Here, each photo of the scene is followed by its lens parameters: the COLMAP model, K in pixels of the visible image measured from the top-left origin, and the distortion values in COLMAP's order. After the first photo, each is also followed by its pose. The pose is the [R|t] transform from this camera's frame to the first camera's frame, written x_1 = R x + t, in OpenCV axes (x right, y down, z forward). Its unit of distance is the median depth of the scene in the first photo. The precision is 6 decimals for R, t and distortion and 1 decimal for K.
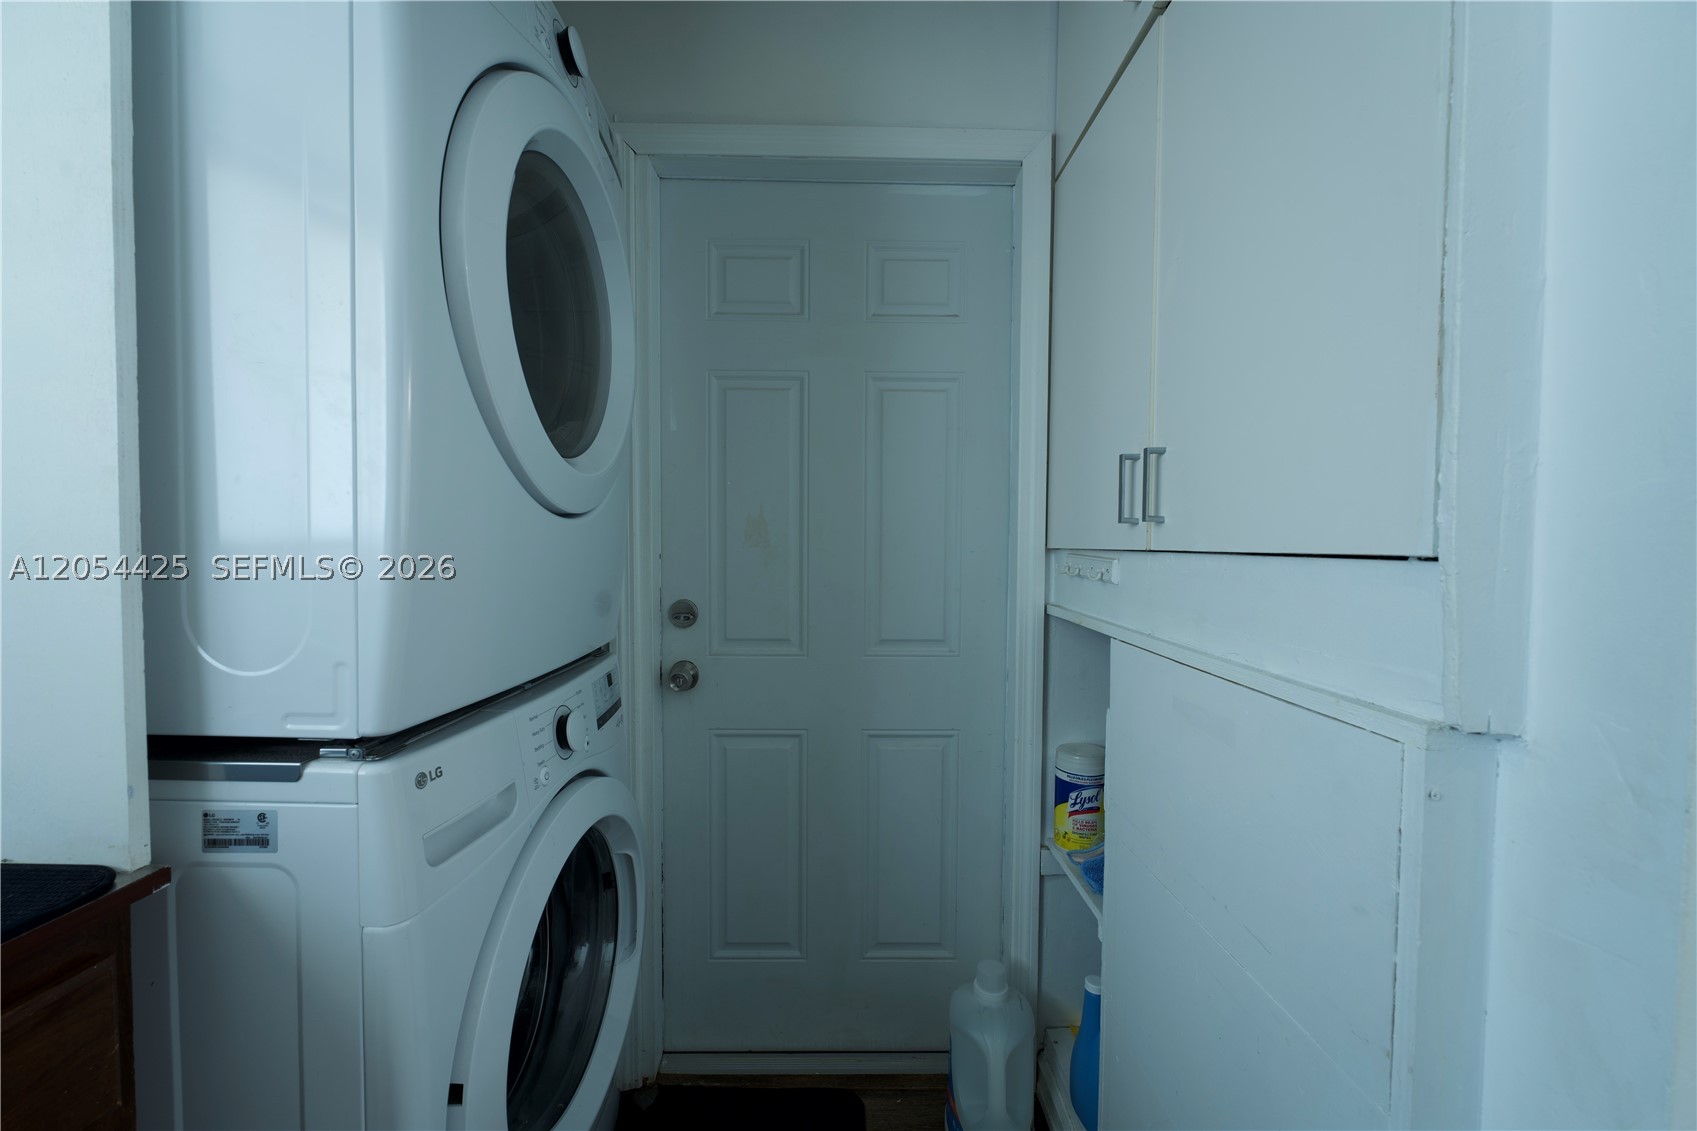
lens RADIAL K [[672.4, 0, 850.6], [0, 672.4, 569.5], [0, 0, 1]] dist [-0.003096, -0.000143]
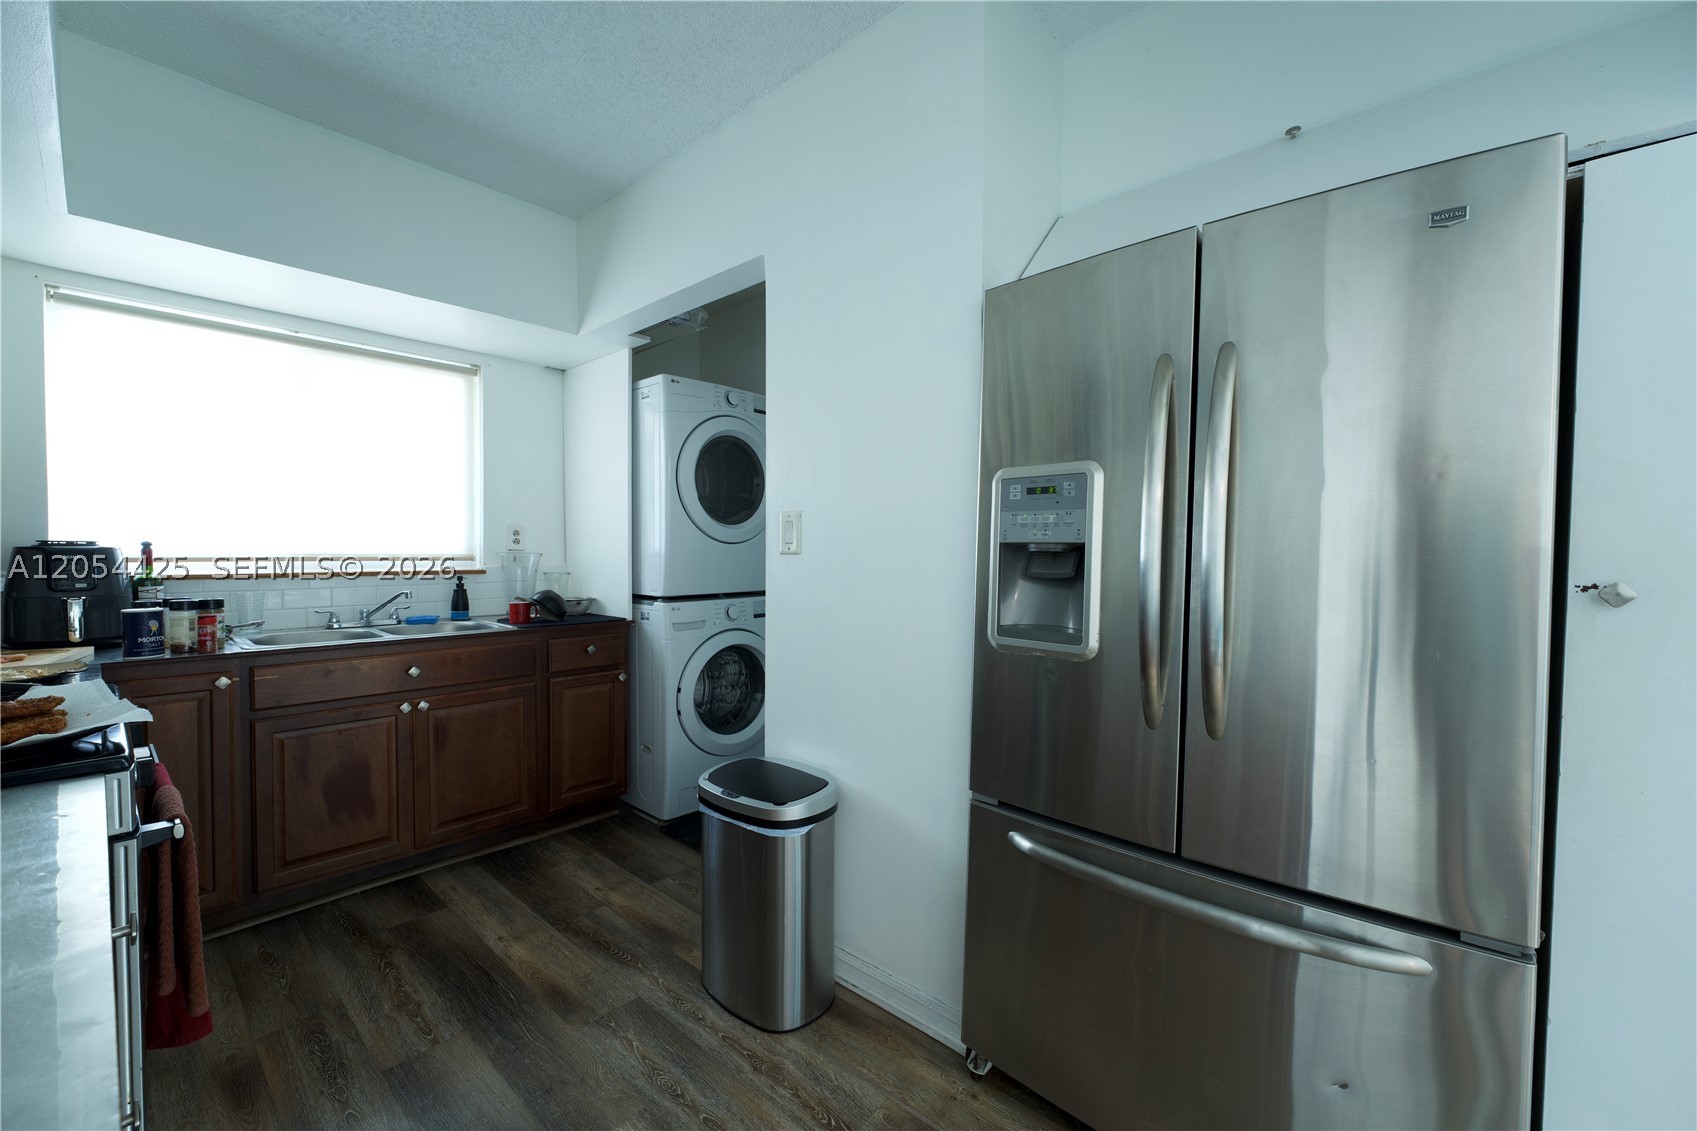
lens RADIAL K [[672.4, 0, 843.2], [0, 672.4, 570.1], [0, 0, 1]] dist [-0.003096, -0.000143]
pose [[0.737174, 0.007558, -0.675661, 3.120130], [-0.019408, 0.999762, -0.009992, 0.100176], [0.675424, 0.020479, 0.737145, -1.437170]]
